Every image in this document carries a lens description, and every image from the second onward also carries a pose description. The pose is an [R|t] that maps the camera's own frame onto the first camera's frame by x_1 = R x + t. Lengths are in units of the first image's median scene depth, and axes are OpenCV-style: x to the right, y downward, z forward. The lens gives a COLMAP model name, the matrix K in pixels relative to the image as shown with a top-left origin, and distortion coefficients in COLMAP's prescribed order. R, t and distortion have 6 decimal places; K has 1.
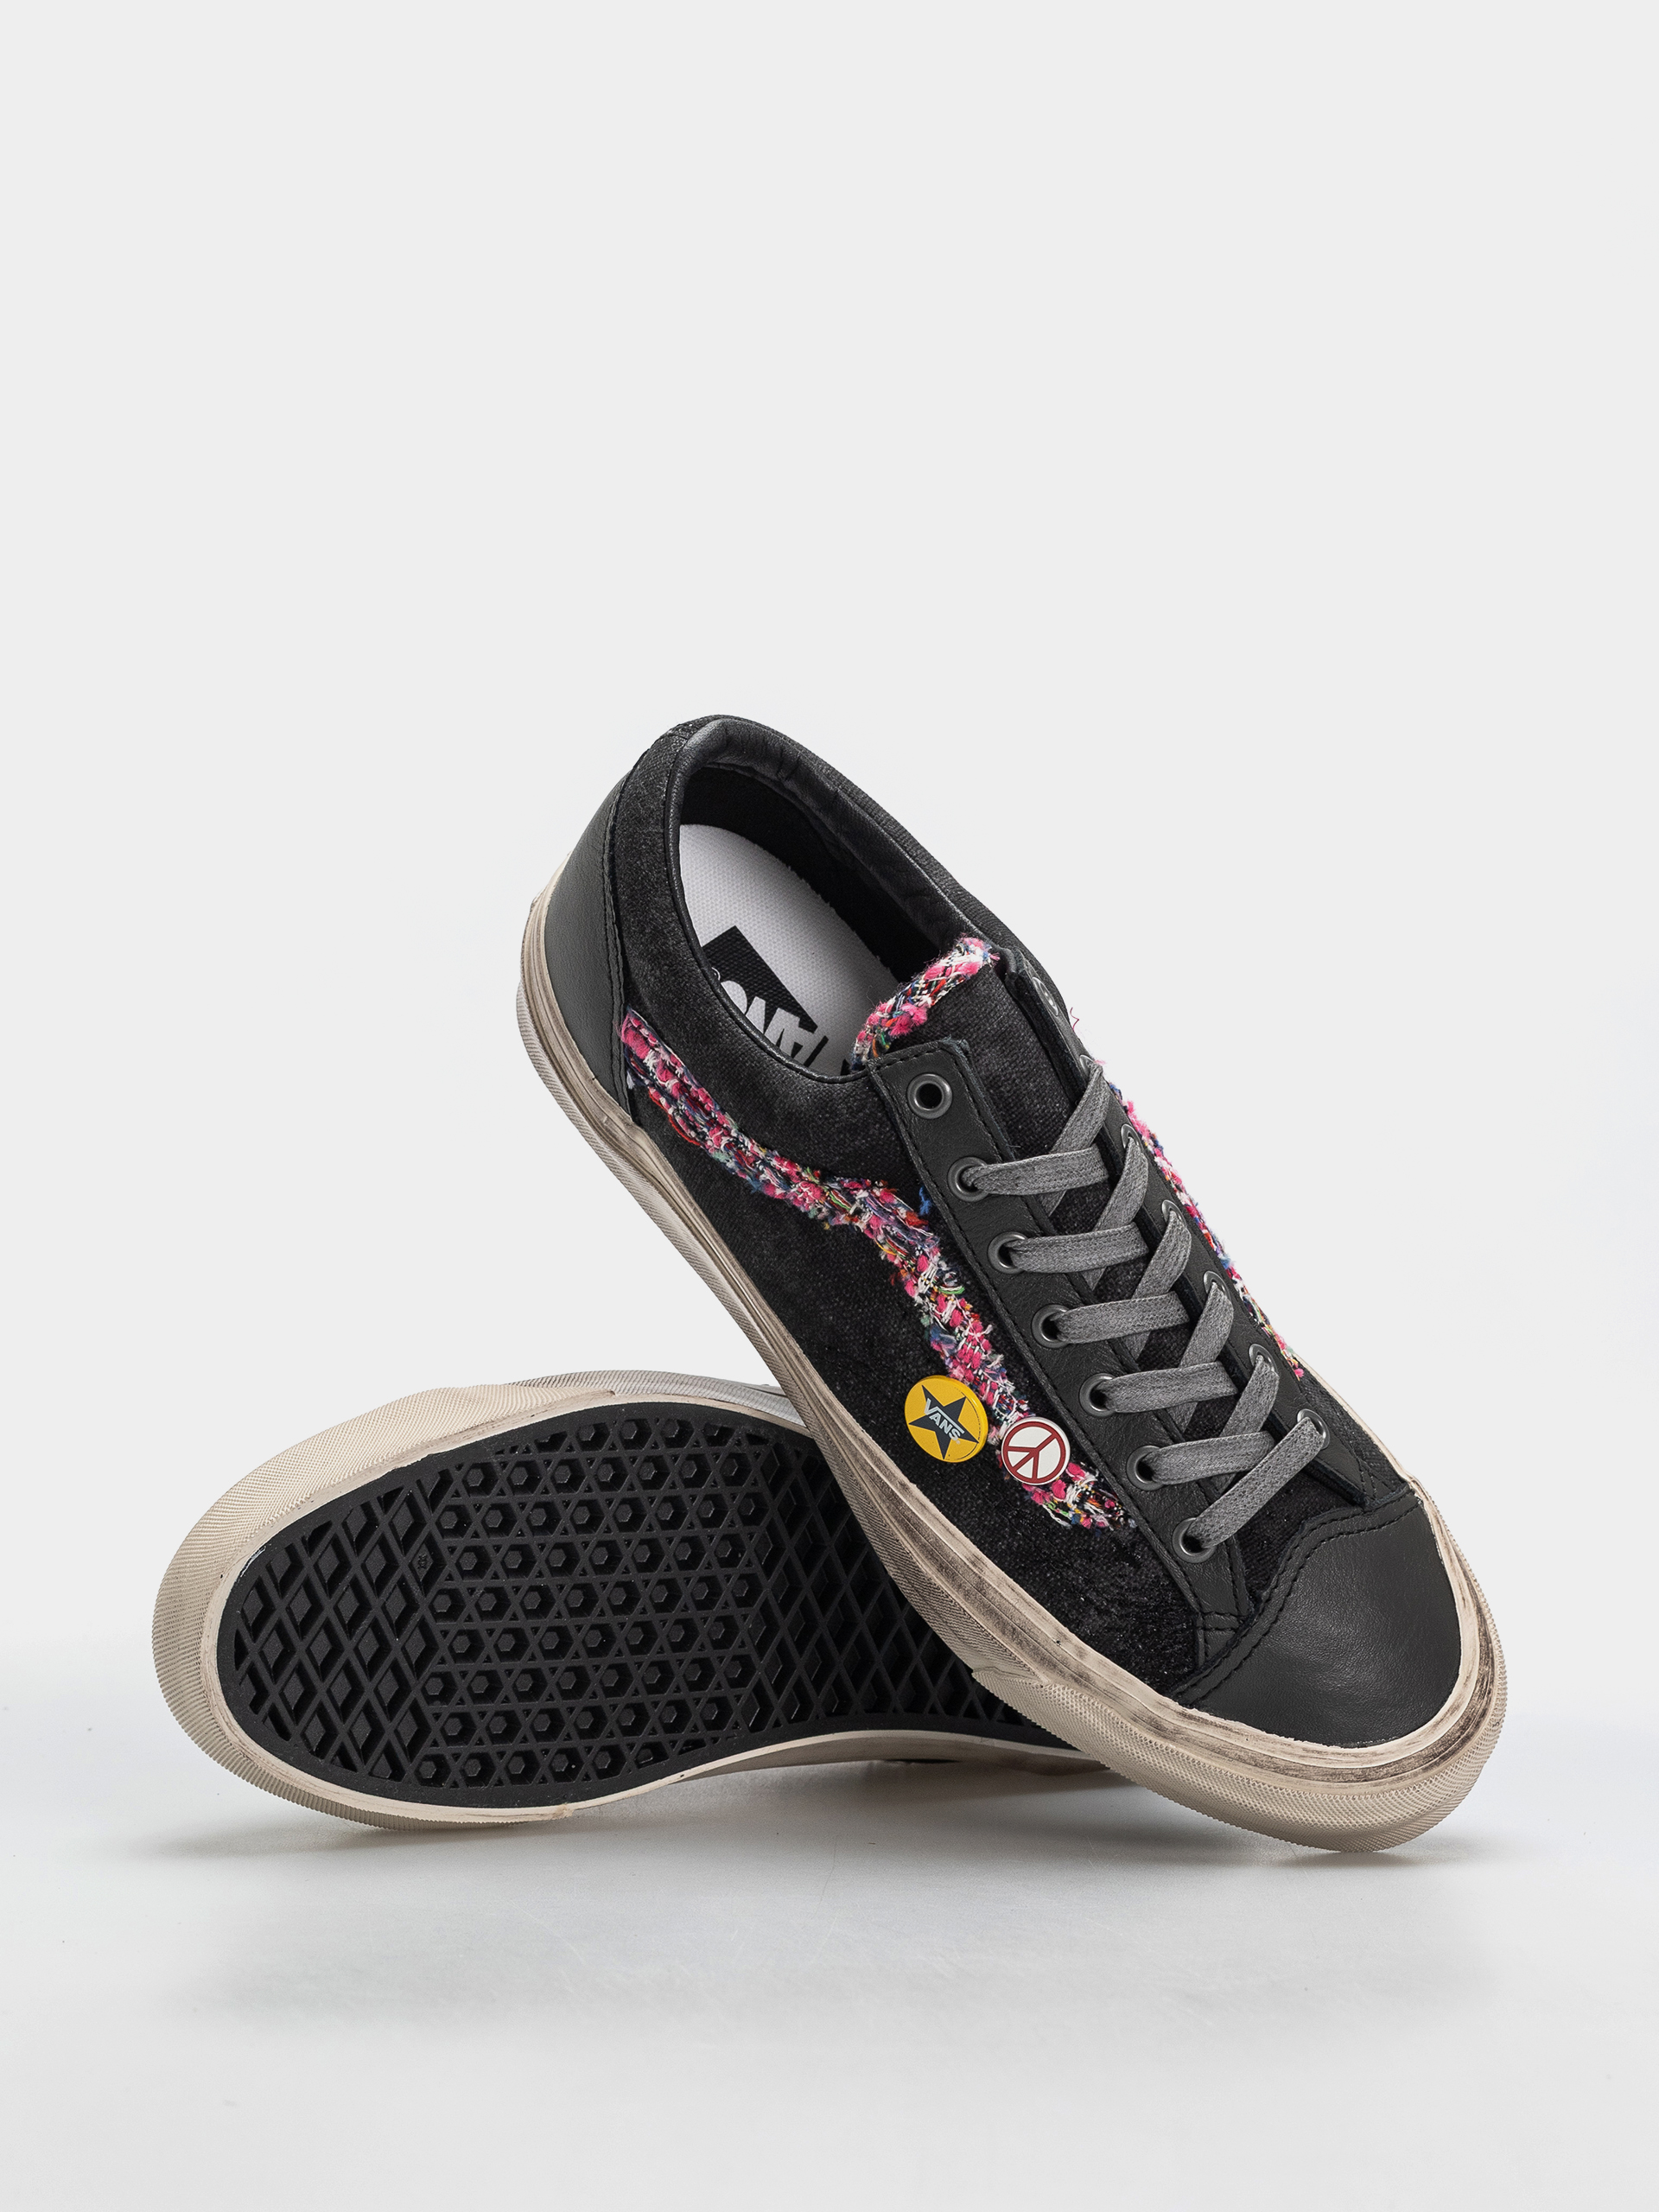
lens RADIAL K [[6248.8, 0, 830.8], [0, 6248.8, 1107.7], [0, 0, 1]] dist [-0.051977, 0.000000]
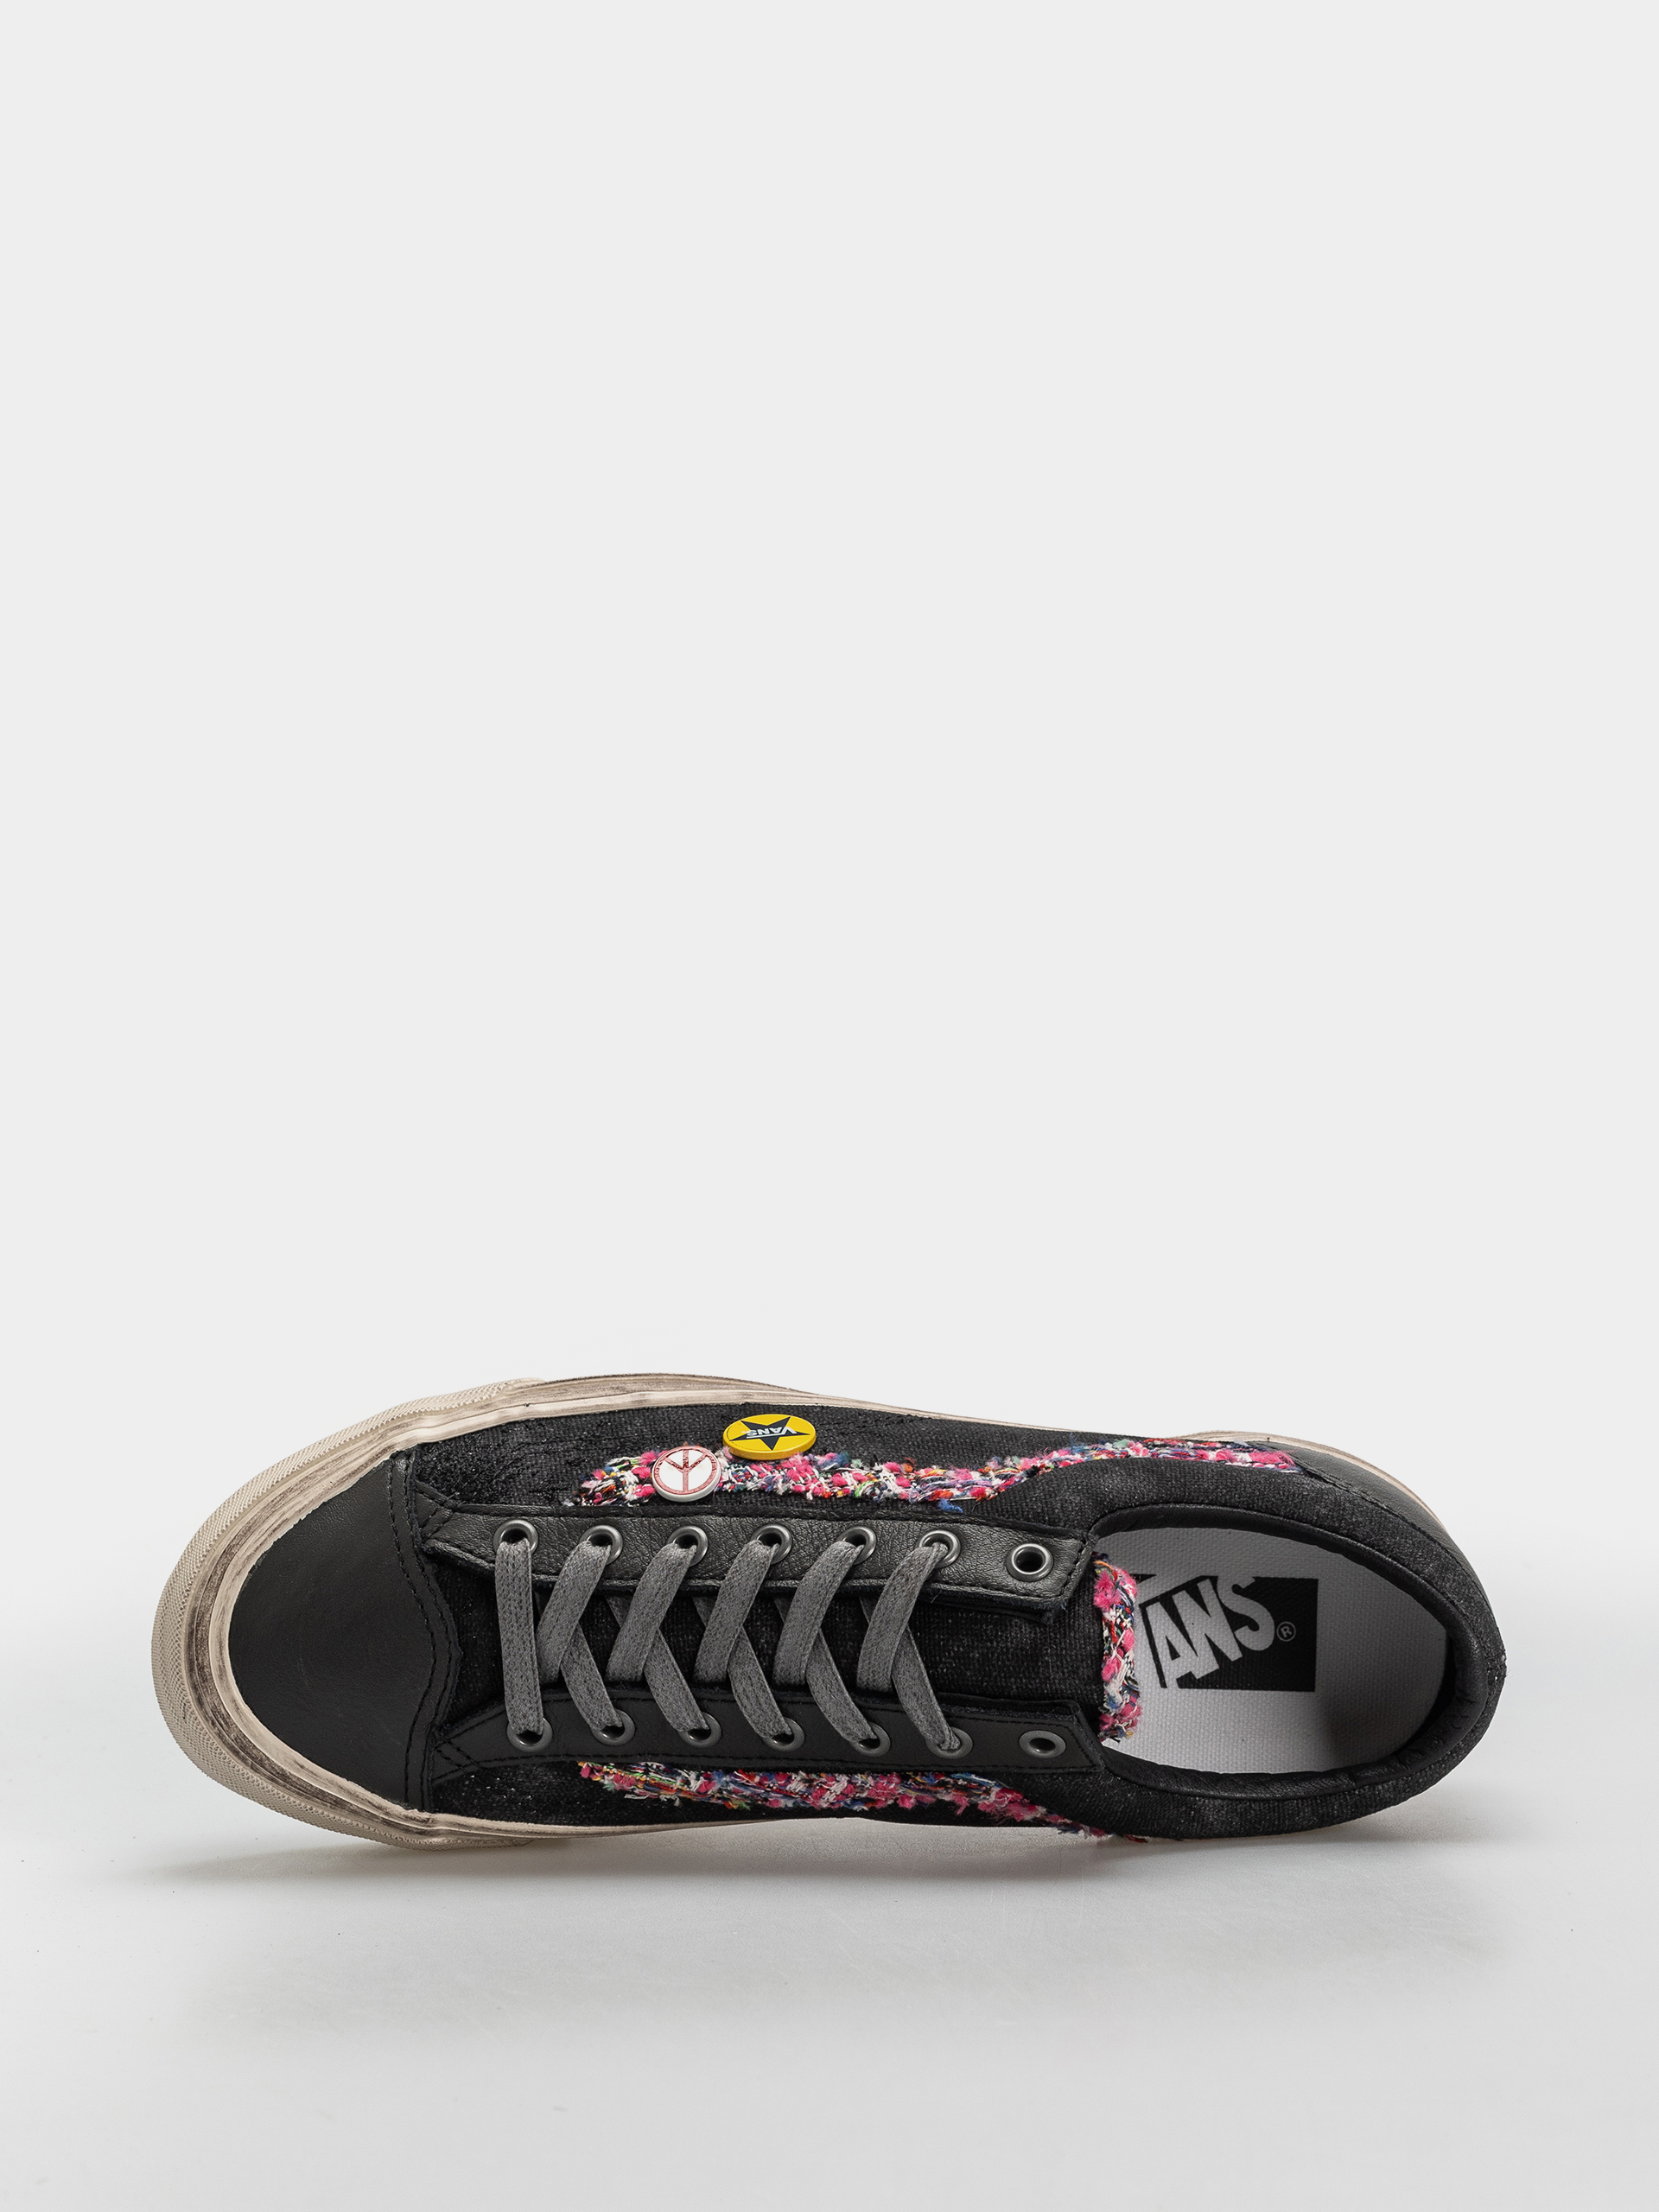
lens RADIAL K [[6248.8, 0, 830.2], [0, 6248.8, 1107.0], [0, 0, 1]] dist [-0.051977, 0.000000]
pose [[-0.621728, 0.710831, -0.328897, 0.303896], [-0.777446, -0.509135, 0.369268, -0.300151], [0.095034, 0.485284, 0.869177, 0.109051]]
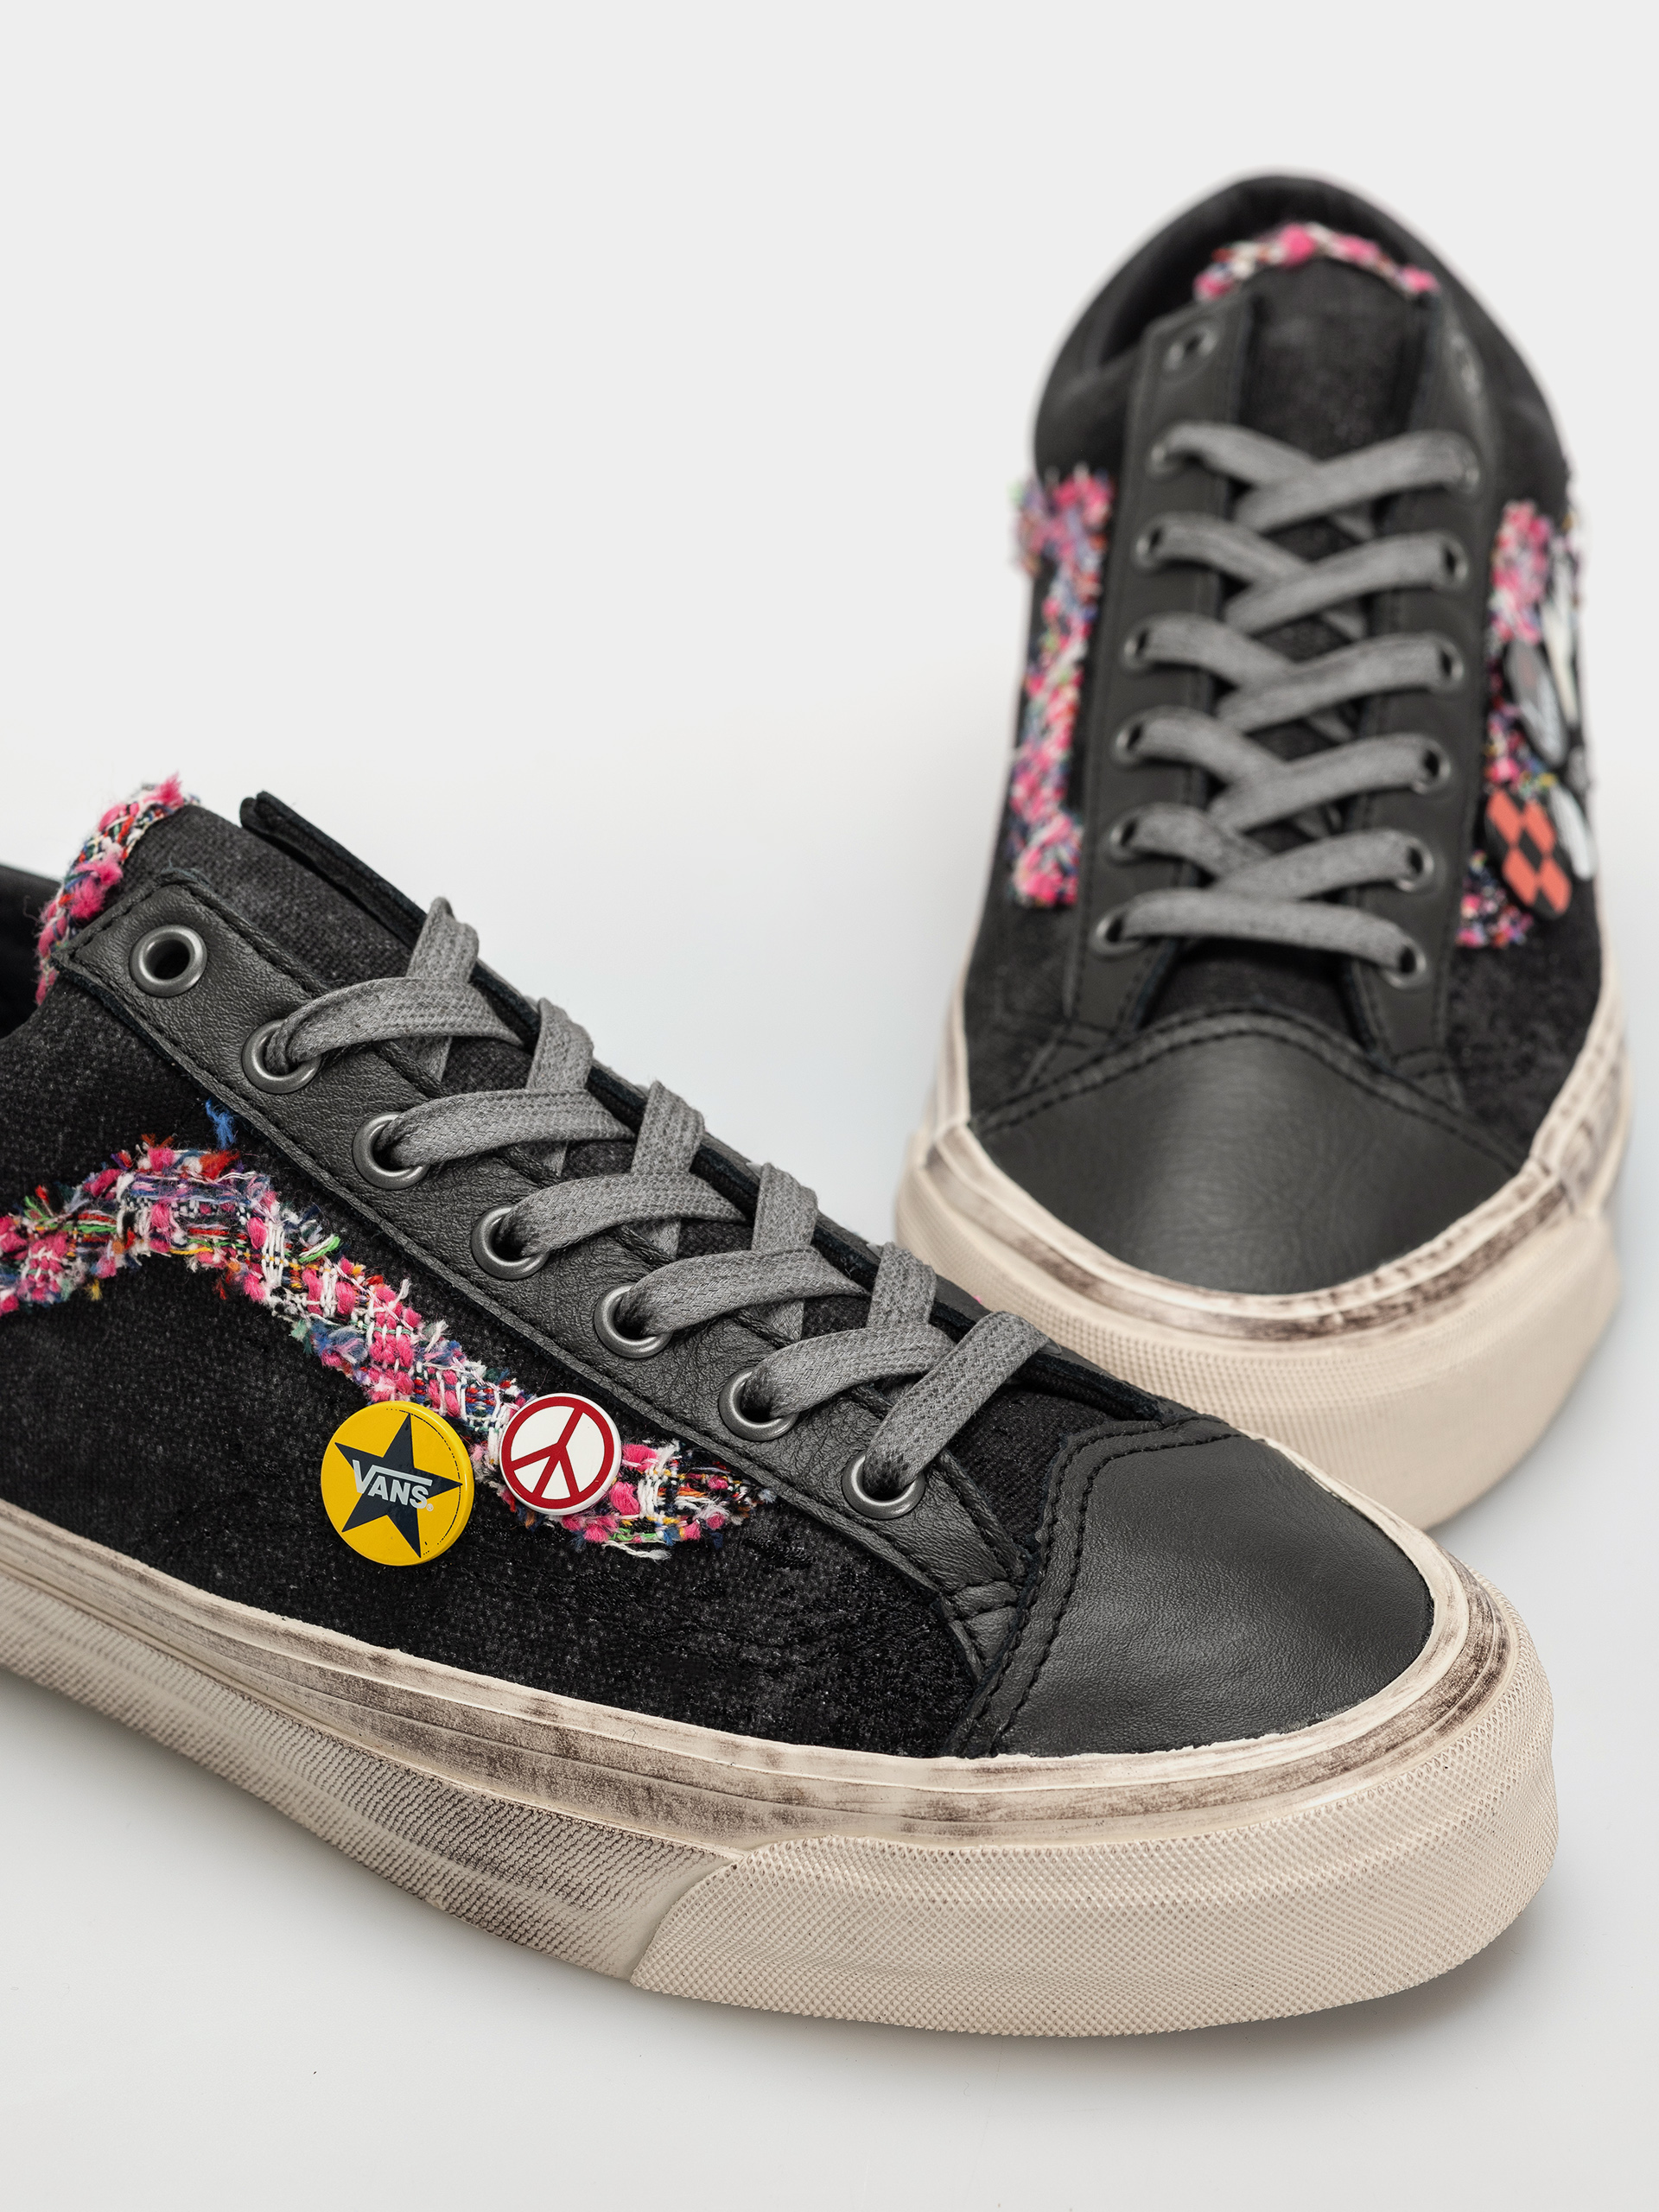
lens RADIAL K [[6248.8, 0, 823.9], [0, 6248.8, 1103.6], [0, 0, 1]] dist [-0.051977, 0.000000]
pose [[0.931244, -0.332412, 0.149285, -0.018249], [0.361703, 0.793520, -0.489384, 0.311765], [0.044216, 0.509733, 0.859196, 0.504664]]
